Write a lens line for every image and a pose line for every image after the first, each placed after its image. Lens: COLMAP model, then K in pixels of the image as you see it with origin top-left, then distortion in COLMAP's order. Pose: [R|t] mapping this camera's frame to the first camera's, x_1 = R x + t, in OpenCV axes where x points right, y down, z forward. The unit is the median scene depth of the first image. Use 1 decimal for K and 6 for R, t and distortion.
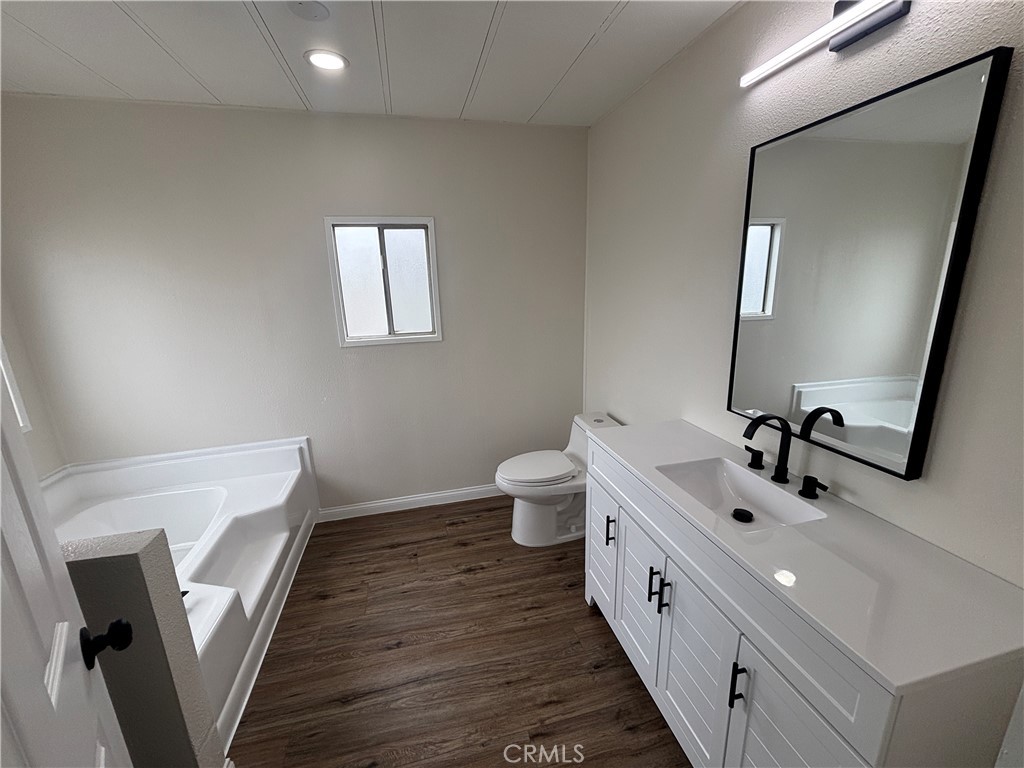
lens RADIAL K [[413.8, 0, 510.0], [0, 413.8, 384.4], [0, 0, 1]] dist [-0.000995, -0.000073]
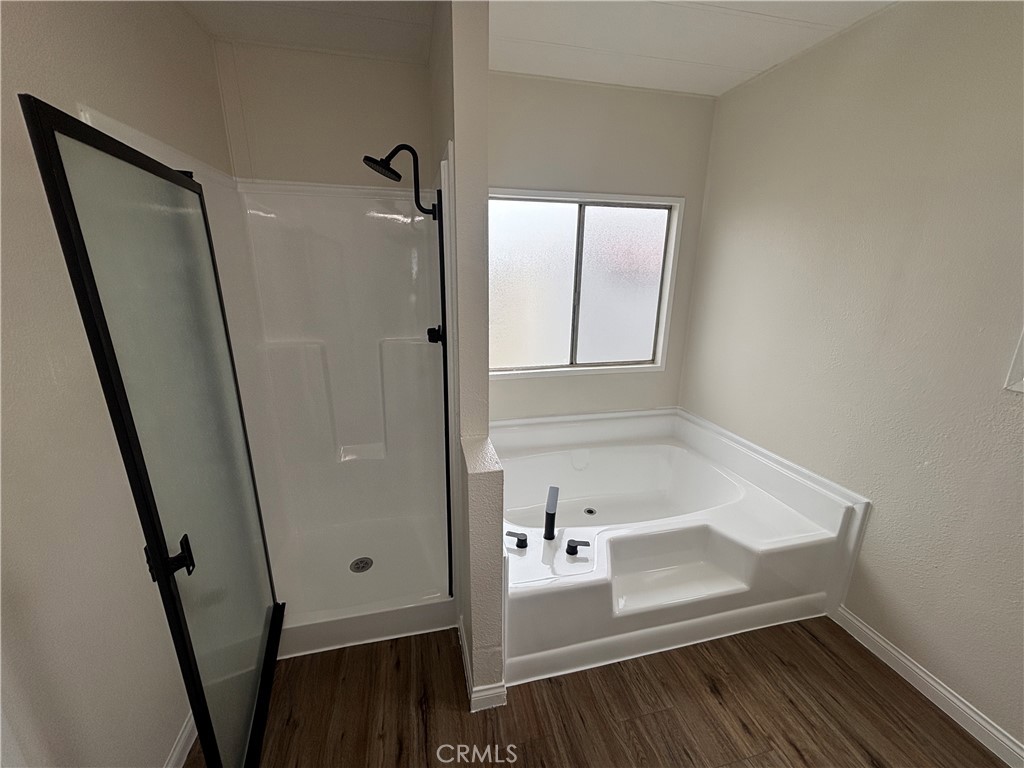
lens RADIAL K [[414.0, 0, 510.6], [0, 414.0, 382.4], [0, 0, 1]] dist [0.001610, 0.000916]
pose [[-0.008870, 0.297732, -0.954608, 0.088161], [-0.245532, 0.924772, 0.290708, -0.107809], [0.969348, 0.236965, 0.064900, 0.425932]]
